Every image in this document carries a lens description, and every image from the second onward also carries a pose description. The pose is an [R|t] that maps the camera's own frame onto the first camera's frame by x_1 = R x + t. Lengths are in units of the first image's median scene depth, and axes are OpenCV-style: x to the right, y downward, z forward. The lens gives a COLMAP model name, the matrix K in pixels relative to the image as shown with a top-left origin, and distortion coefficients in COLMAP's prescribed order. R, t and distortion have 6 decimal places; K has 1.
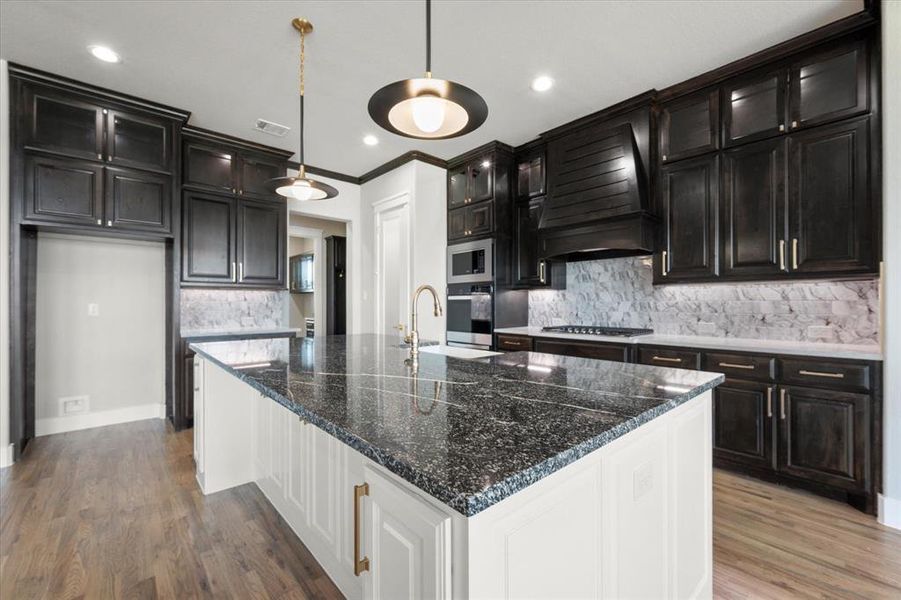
lens RADIAL K [[375.3, 0, 453.2], [0, 375.3, 302.6], [0, 0, 1]] dist [0.000096, 0.000066]
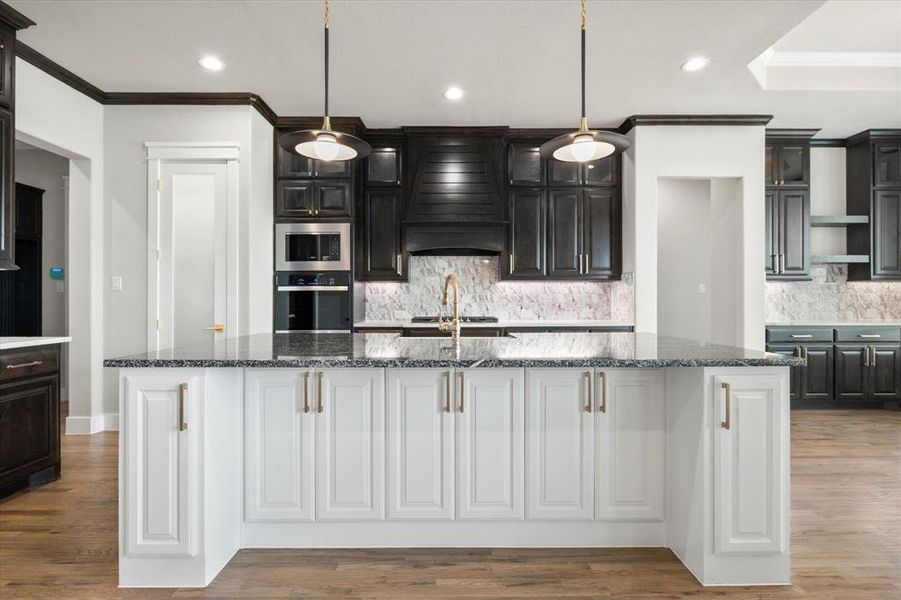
lens RADIAL K [[446.0, 0, 455.1], [0, 446.0, 298.0], [0, 0, 1]] dist [-0.002085, 0.000024]
pose [[0.665210, 0.002088, 0.746654, -0.559993], [-0.000066, 0.999996, -0.002737, 0.012353], [-0.746656, 0.001771, 0.665207, 0.103671]]
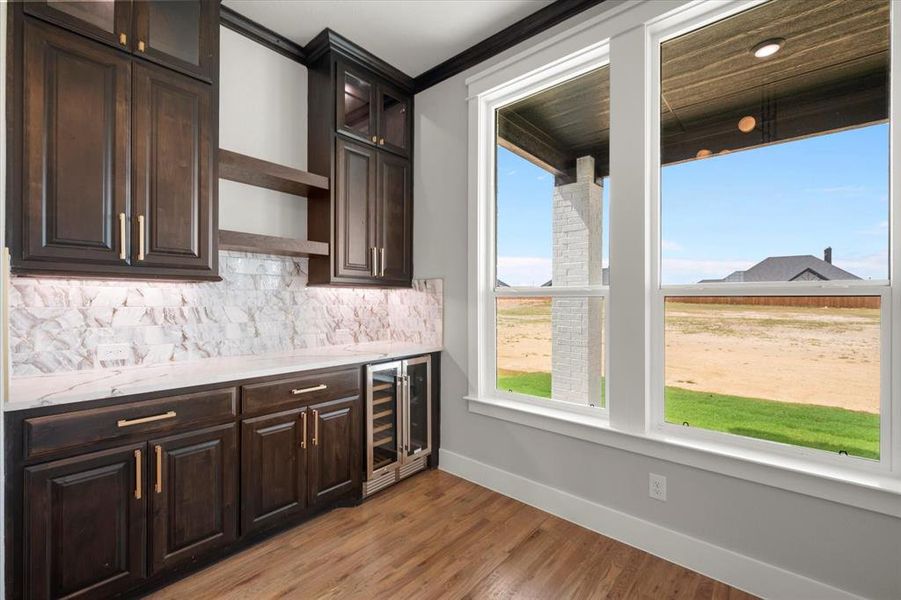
lens RADIAL K [[385.1, 0, 447.6], [0, 385.1, 302.2], [0, 0, 1]] dist [0.000847, 0.000136]
pose [[-0.118714, -0.000439, 0.992928, 0.463967], [-0.002119, 0.999998, 0.000188, -0.011487], [-0.992926, -0.002082, -0.118715, -0.054456]]
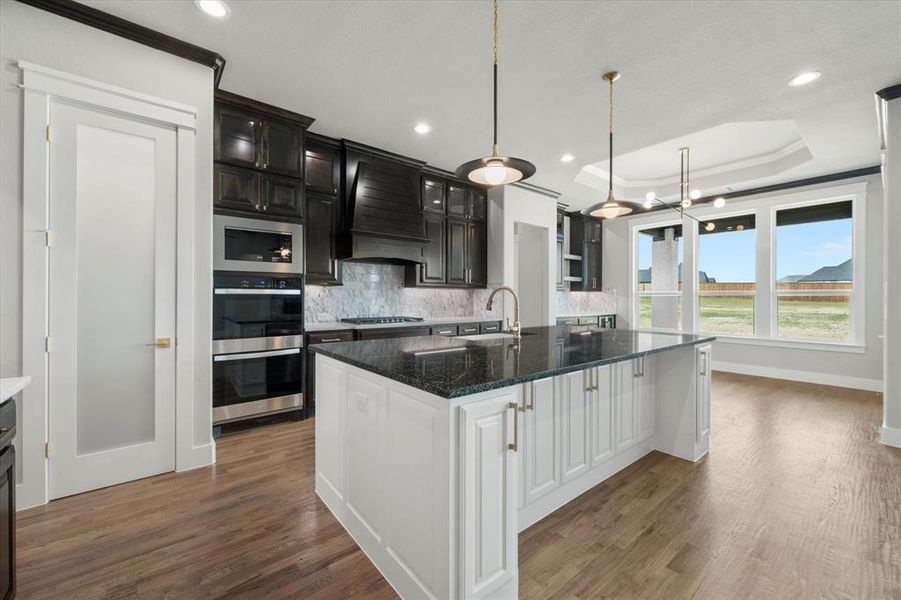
lens RADIAL K [[358.7, 0, 451.3], [0, 358.7, 297.3], [0, 0, 1]] dist [-0.000853, -0.000023]
pose [[0.053107, 0.000068, 0.998589, -0.755238], [-0.005788, 0.999983, 0.000240, -0.004898], [-0.998572, -0.005793, 0.053106, 0.641569]]
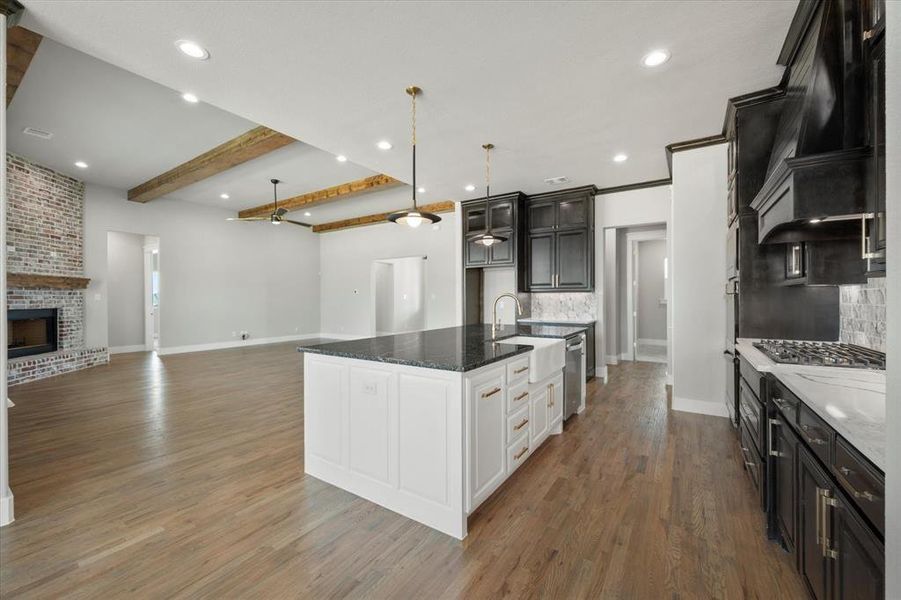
lens RADIAL K [[358.7, 0, 451.3], [0, 358.7, 297.3], [0, 0, 1]] dist [-0.000853, -0.000023]
pose [[0.252569, -0.003421, -0.967573, 0.719507], [0.005560, 0.999982, -0.002084, -0.015896], [0.967563, -0.004854, 0.252584, 0.247464]]
